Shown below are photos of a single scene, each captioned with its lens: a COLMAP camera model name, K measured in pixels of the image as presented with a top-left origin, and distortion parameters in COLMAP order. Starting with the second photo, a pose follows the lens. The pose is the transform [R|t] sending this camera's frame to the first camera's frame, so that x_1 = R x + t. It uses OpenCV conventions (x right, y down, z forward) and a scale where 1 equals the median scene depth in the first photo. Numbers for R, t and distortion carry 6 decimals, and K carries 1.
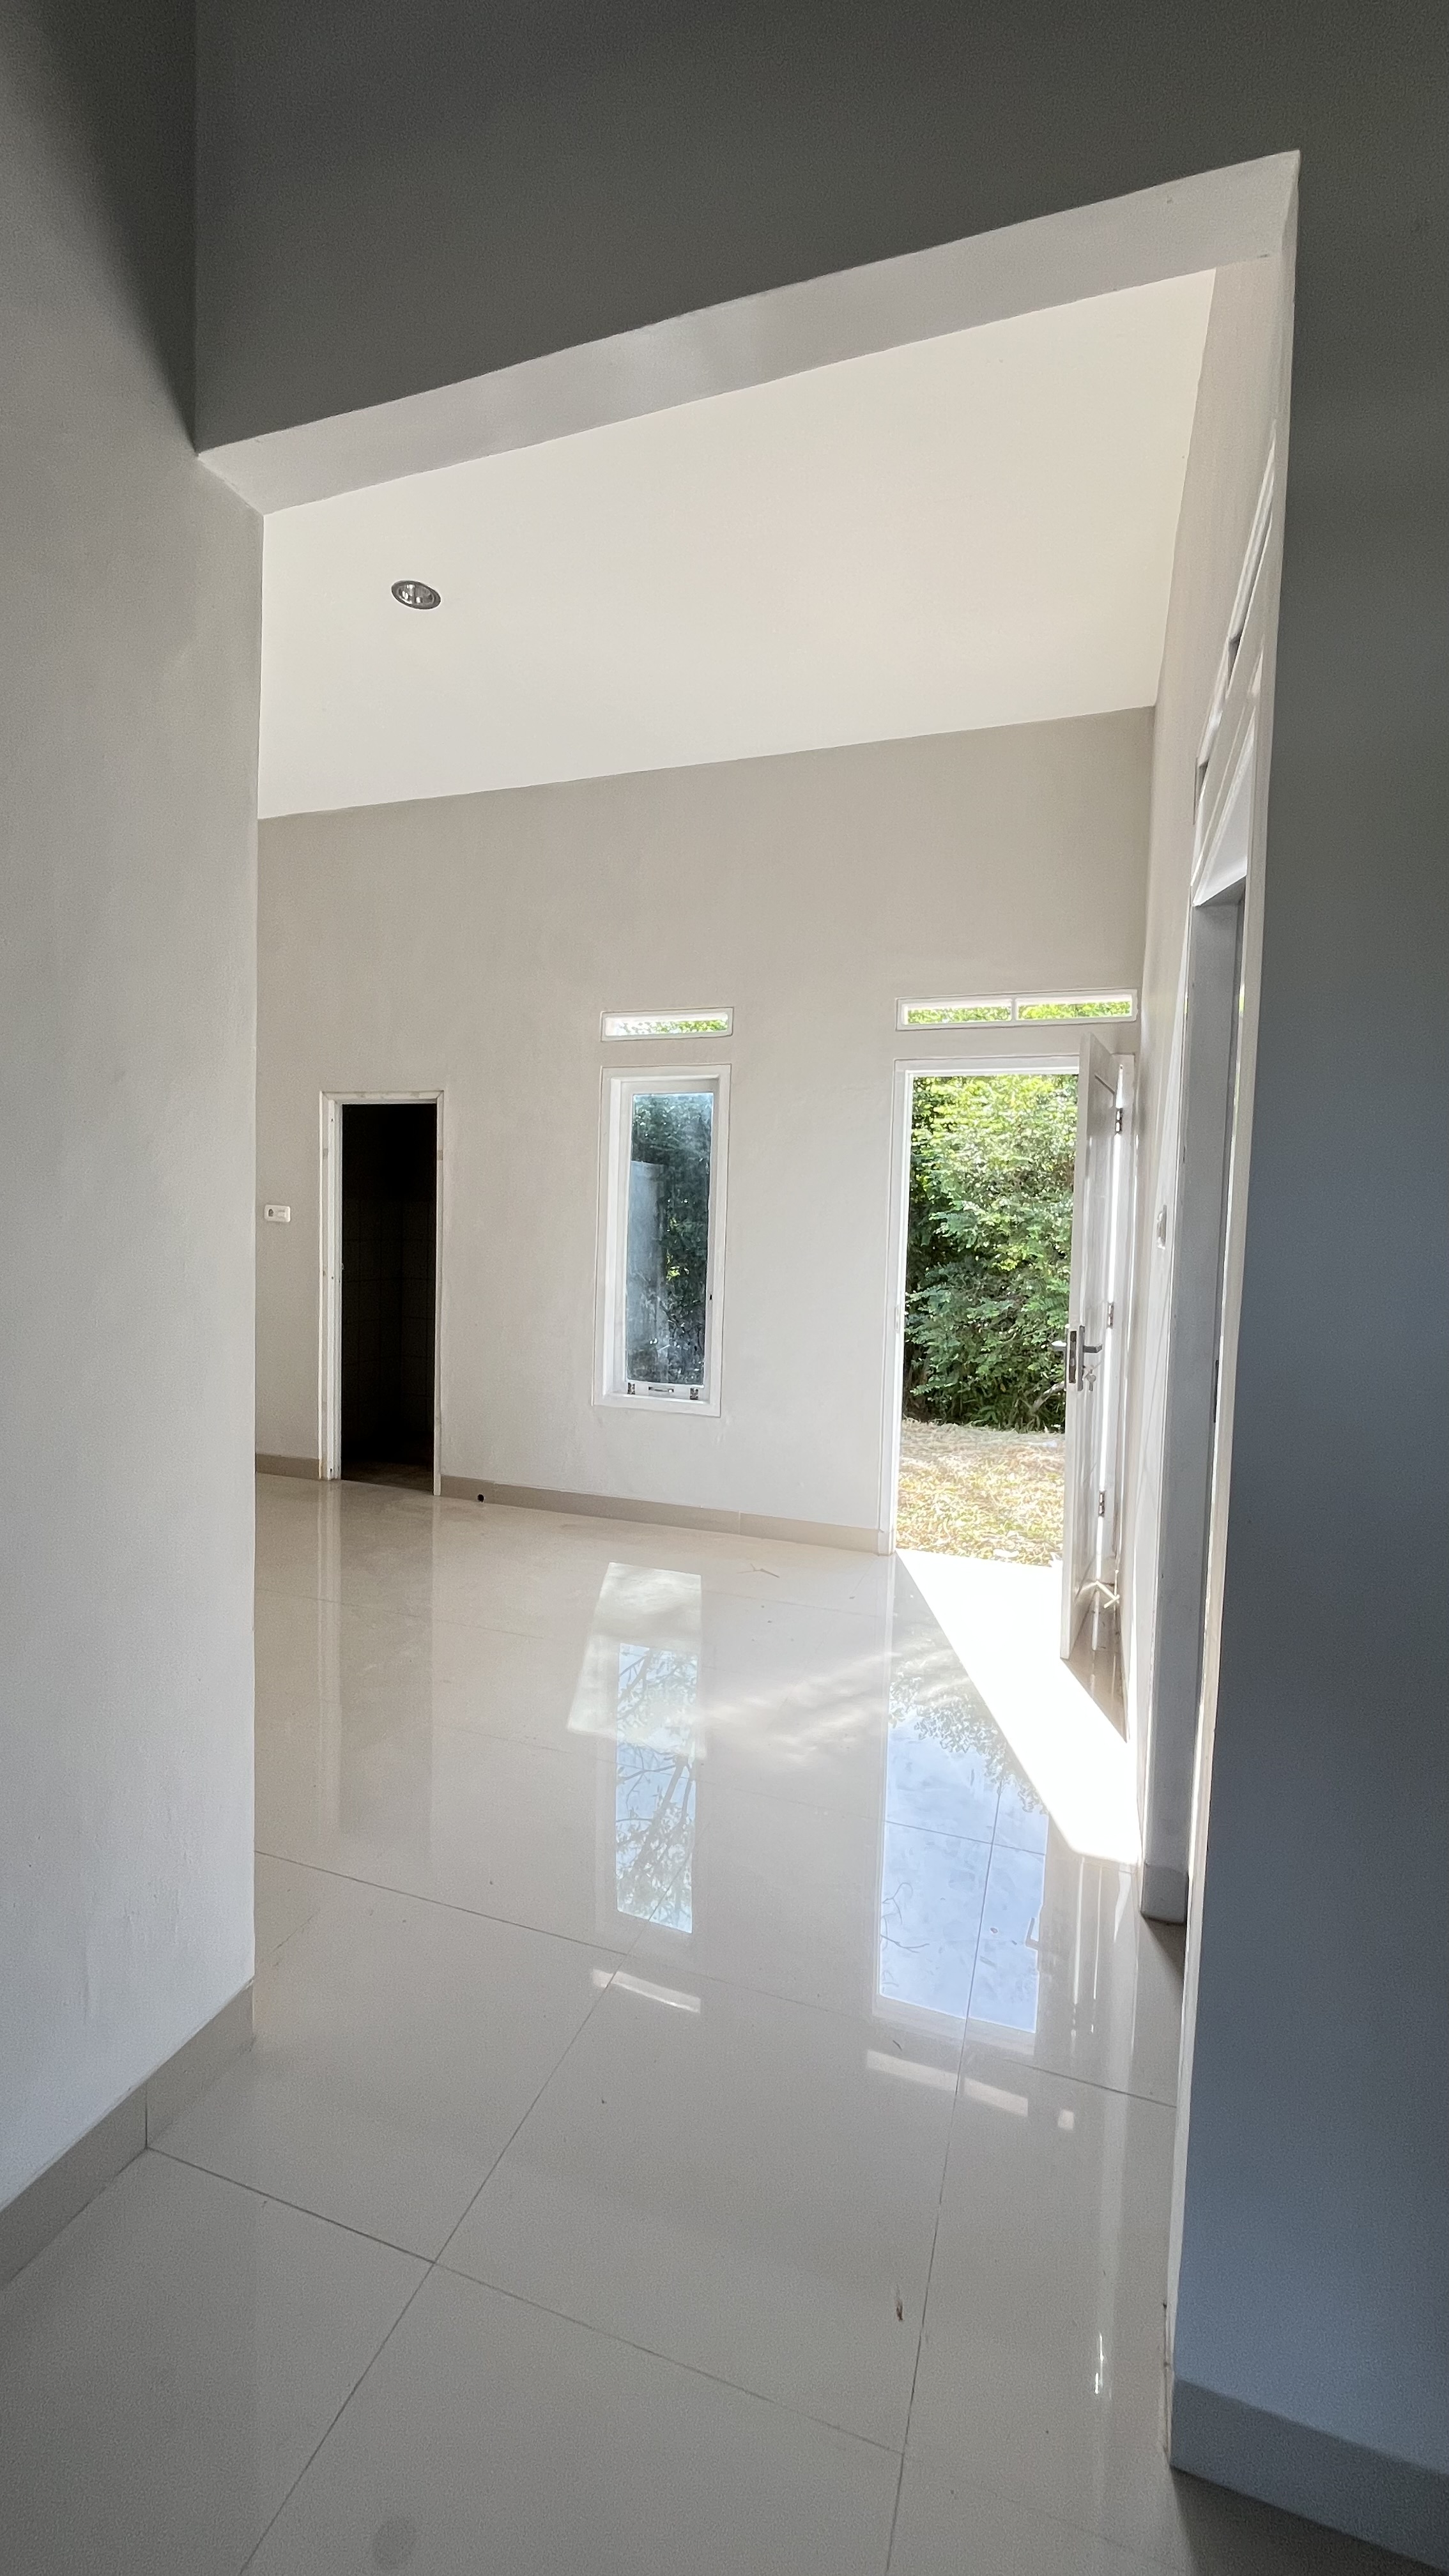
lens RADIAL K [[1033.3, 0, 726.0], [0, 1033.3, 1283.4], [0, 0, 1]] dist [-0.000076, -0.000129]
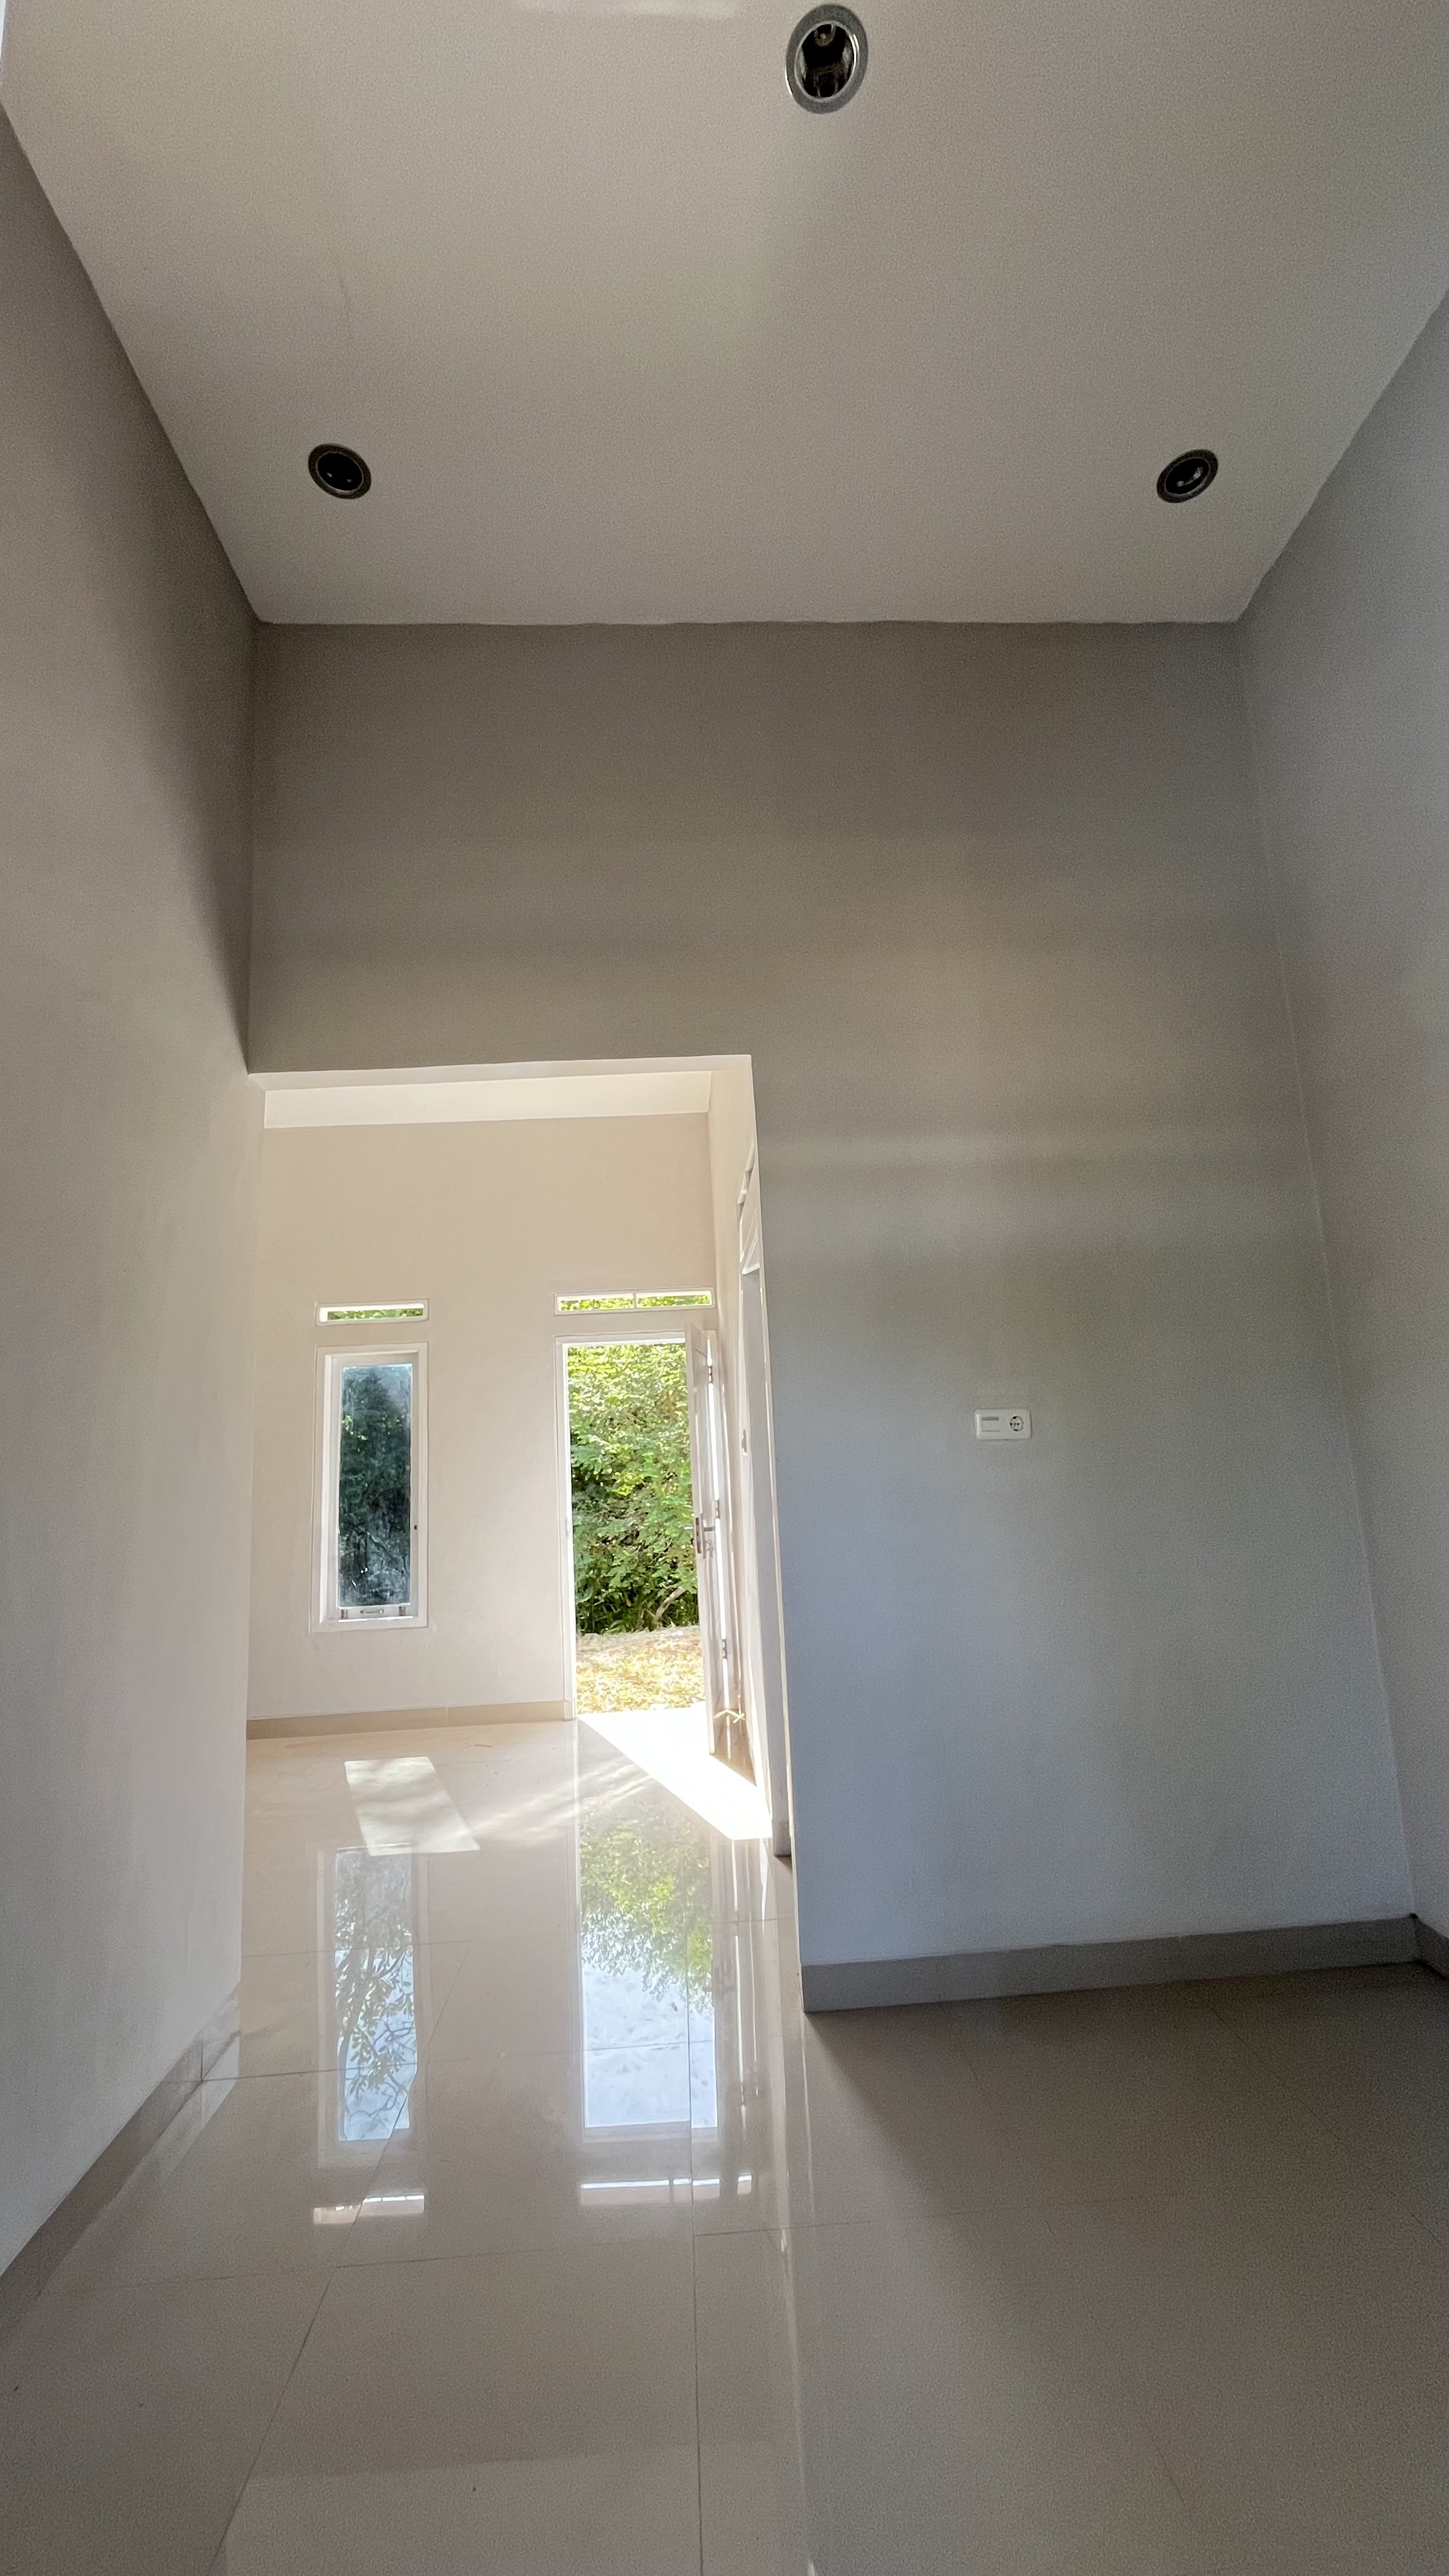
lens RADIAL K [[1033.3, 0, 726.0], [0, 1033.3, 1283.4], [0, 0, 1]] dist [-0.000076, -0.000129]
pose [[0.926116, -0.011694, 0.377057, -0.134717], [0.096720, 0.973469, -0.207370, 0.022103], [-0.364628, 0.228518, 0.902677, -0.323327]]
